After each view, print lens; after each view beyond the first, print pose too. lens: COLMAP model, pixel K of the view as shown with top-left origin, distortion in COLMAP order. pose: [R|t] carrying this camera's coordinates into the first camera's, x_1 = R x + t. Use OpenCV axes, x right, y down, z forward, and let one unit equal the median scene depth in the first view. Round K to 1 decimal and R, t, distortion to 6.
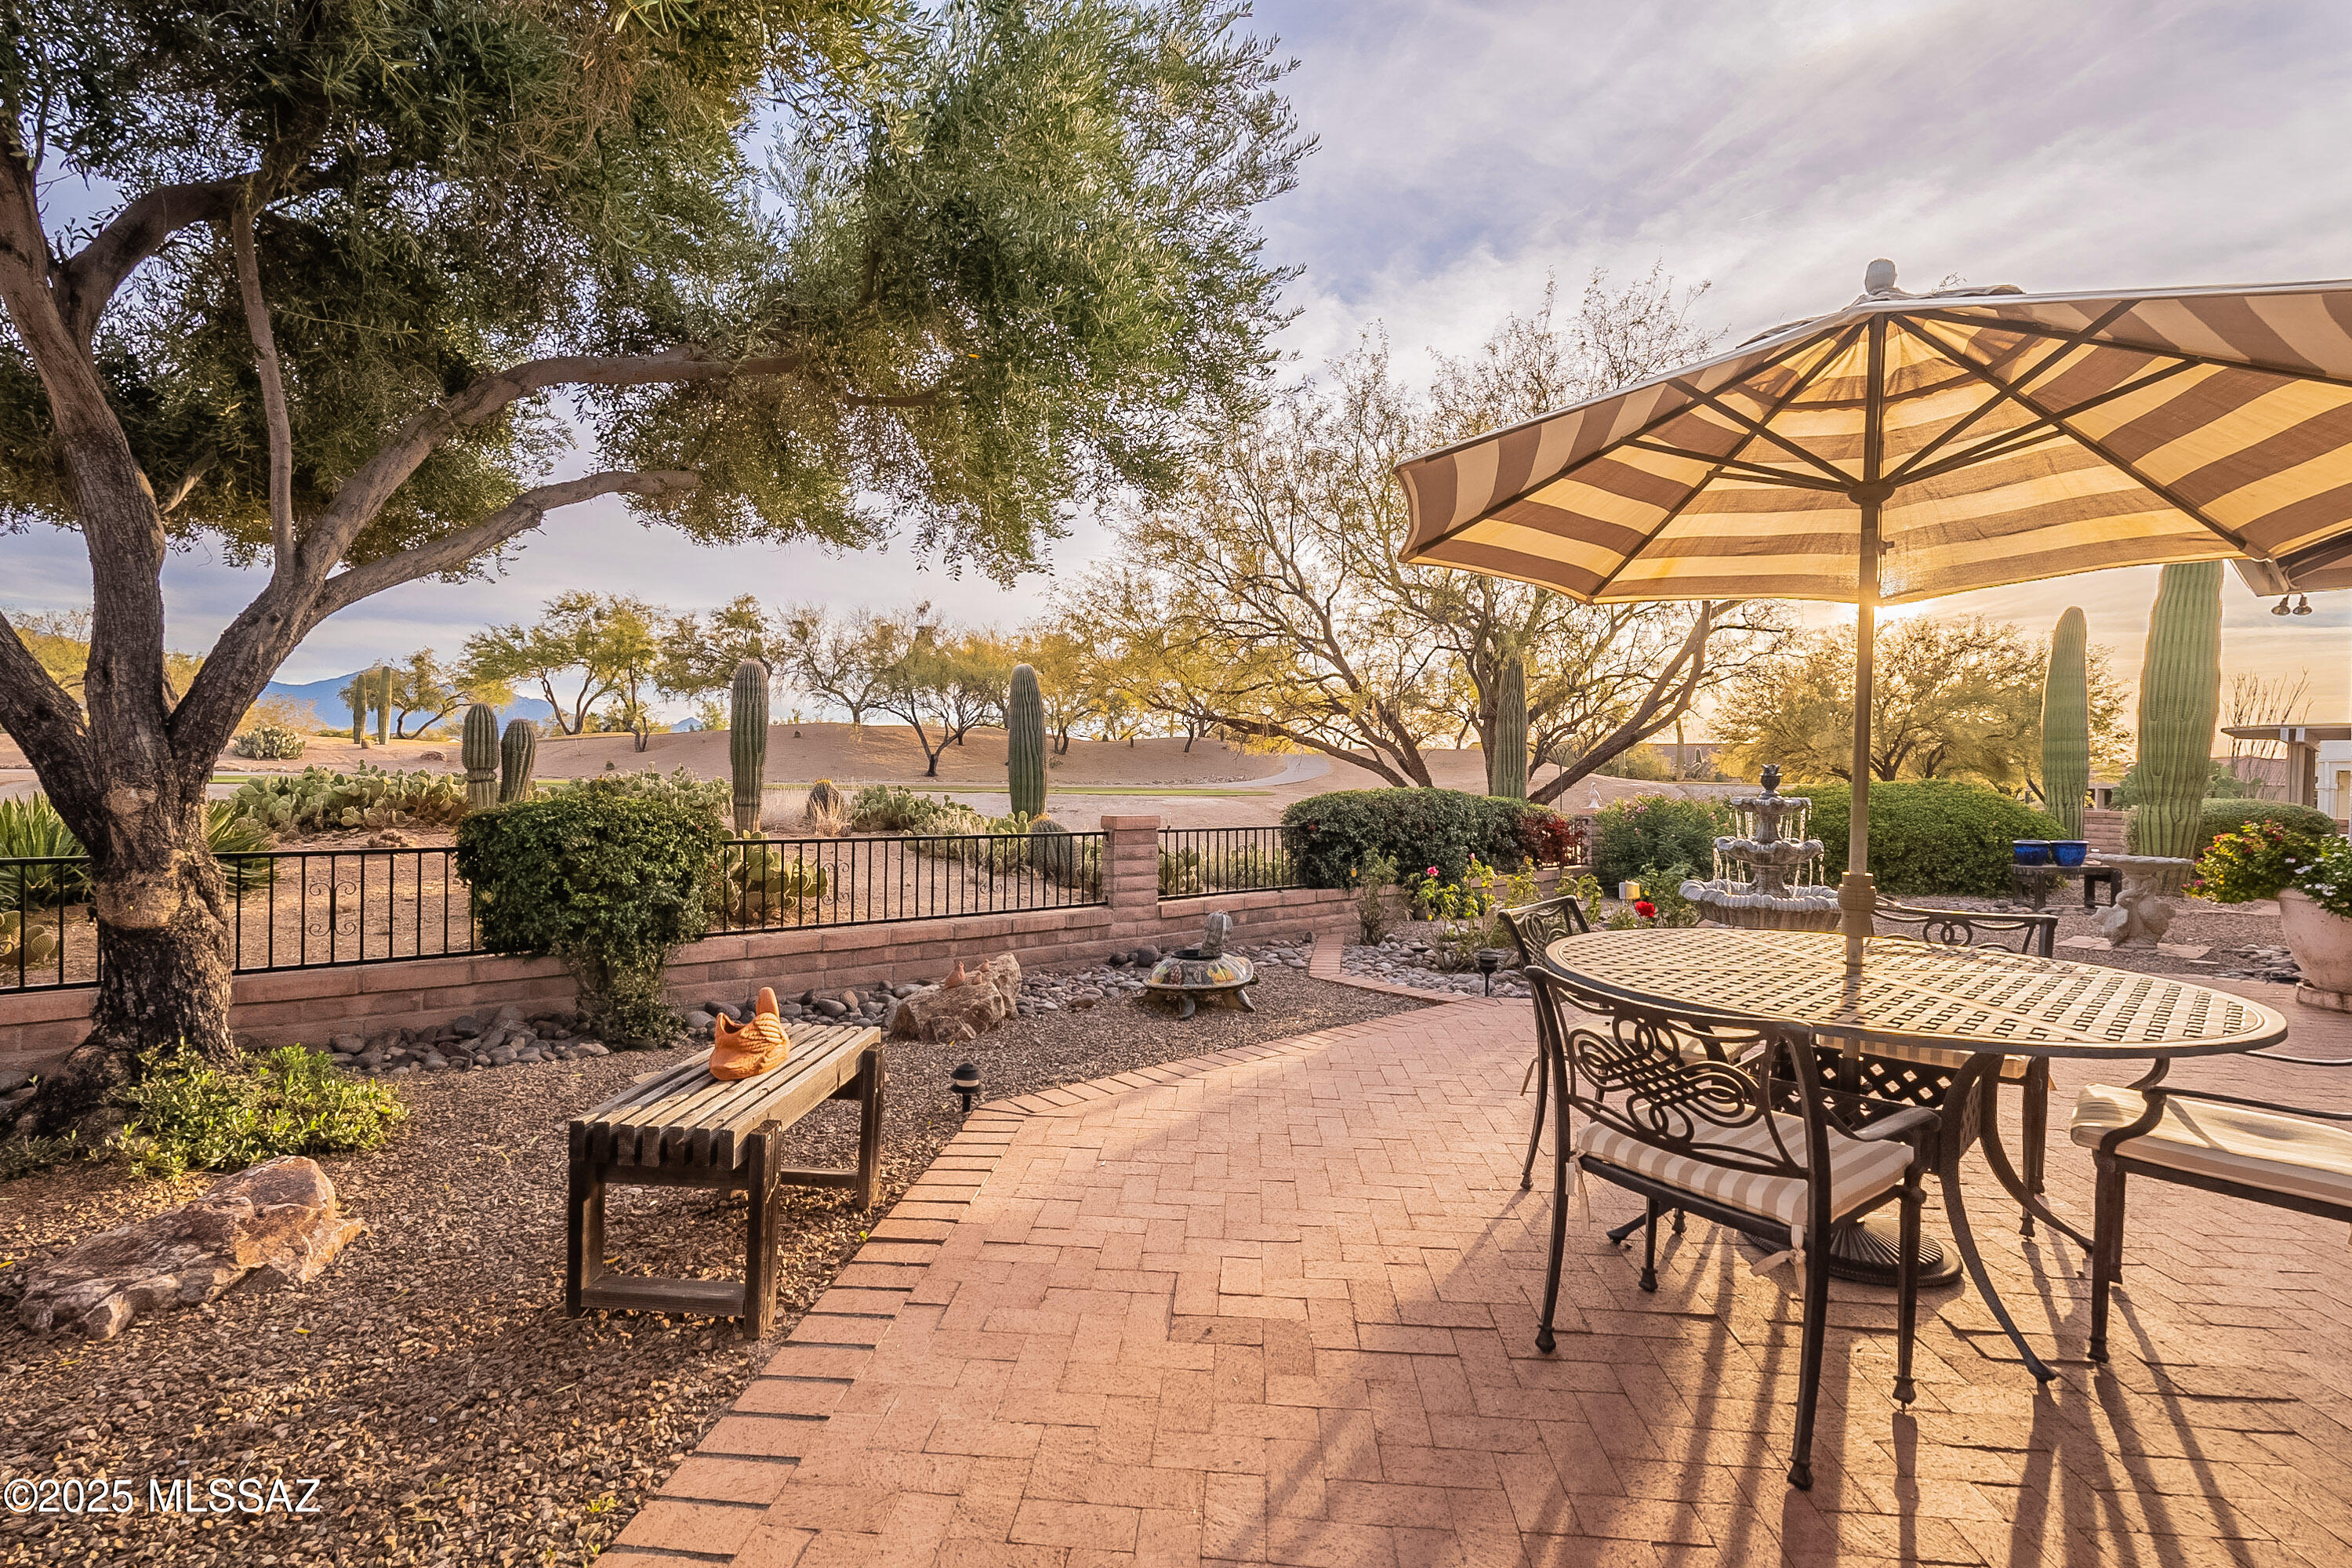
lens RADIAL K [[1040.1, 0, 1162.5], [0, 1040.1, 789.2], [0, 0, 1]] dist [0.001626, -0.000017]
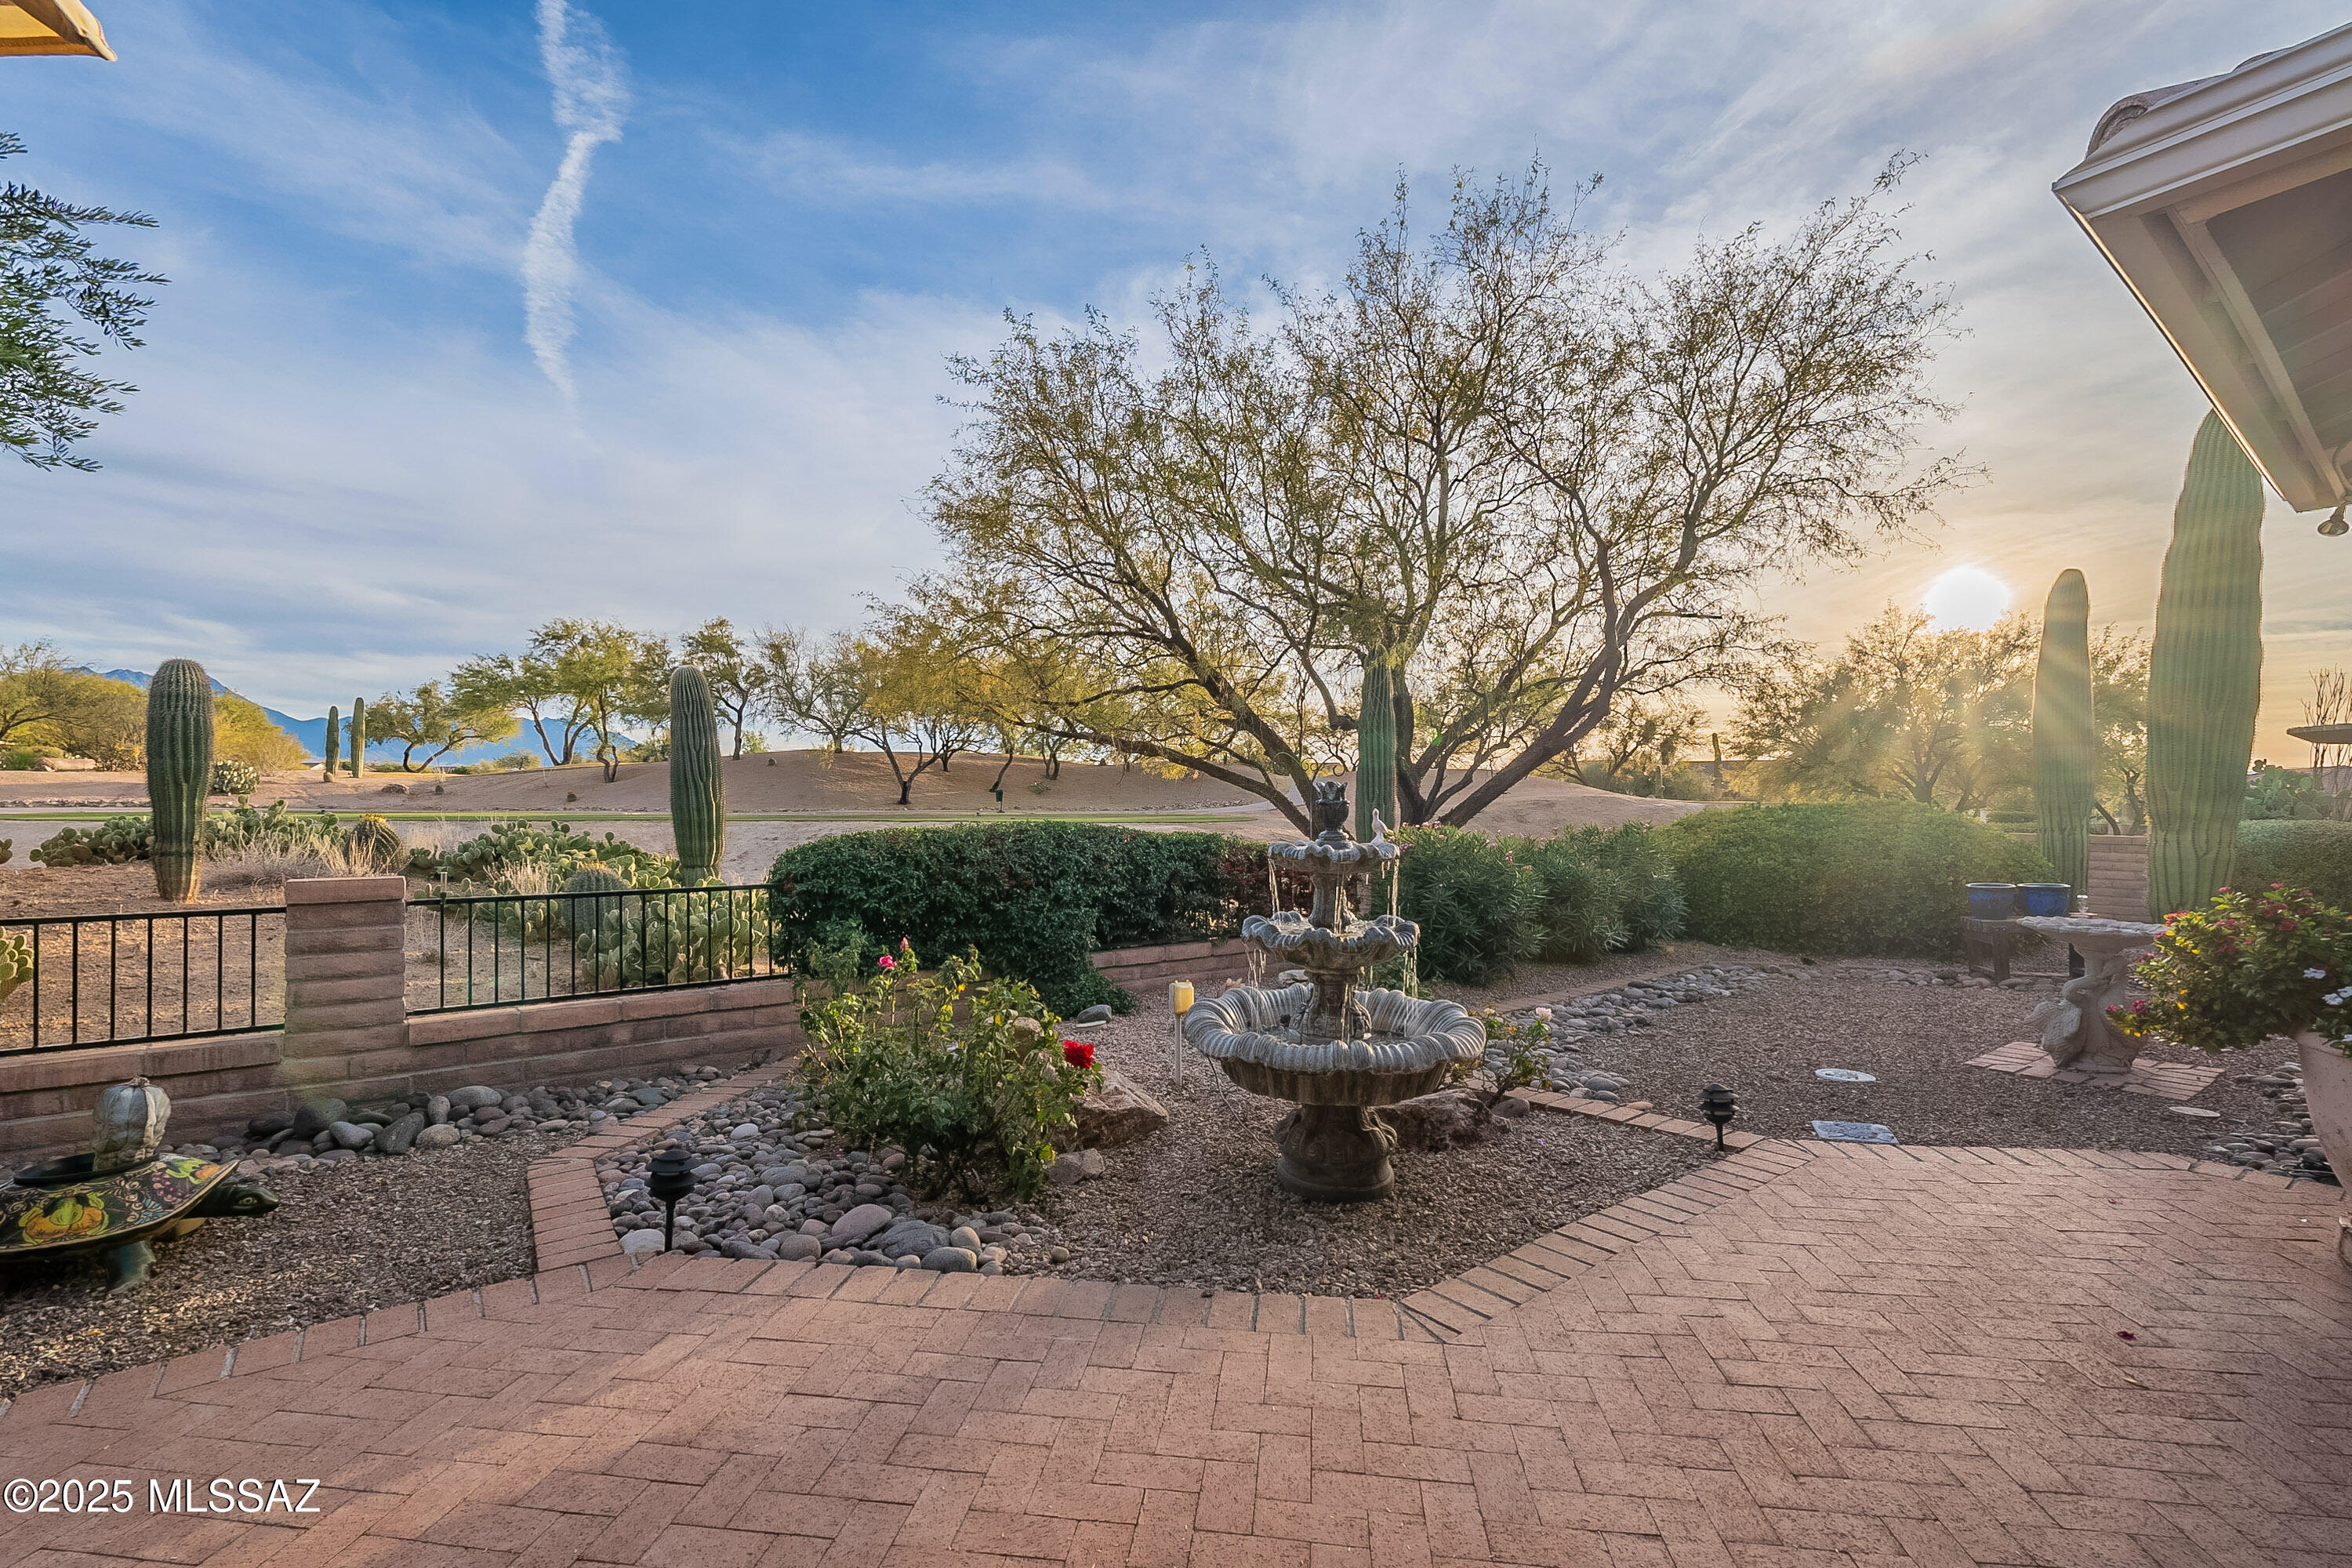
lens RADIAL K [[1040.1, 0, 1187.3], [0, 1040.1, 818.7], [0, 0, 1]] dist [0.001626, -0.000017]
pose [[0.999233, -0.009954, -0.037863, 0.170359], [0.010110, 0.999941, 0.003915, -0.002321], [0.037822, -0.004295, 0.999275, 0.146452]]
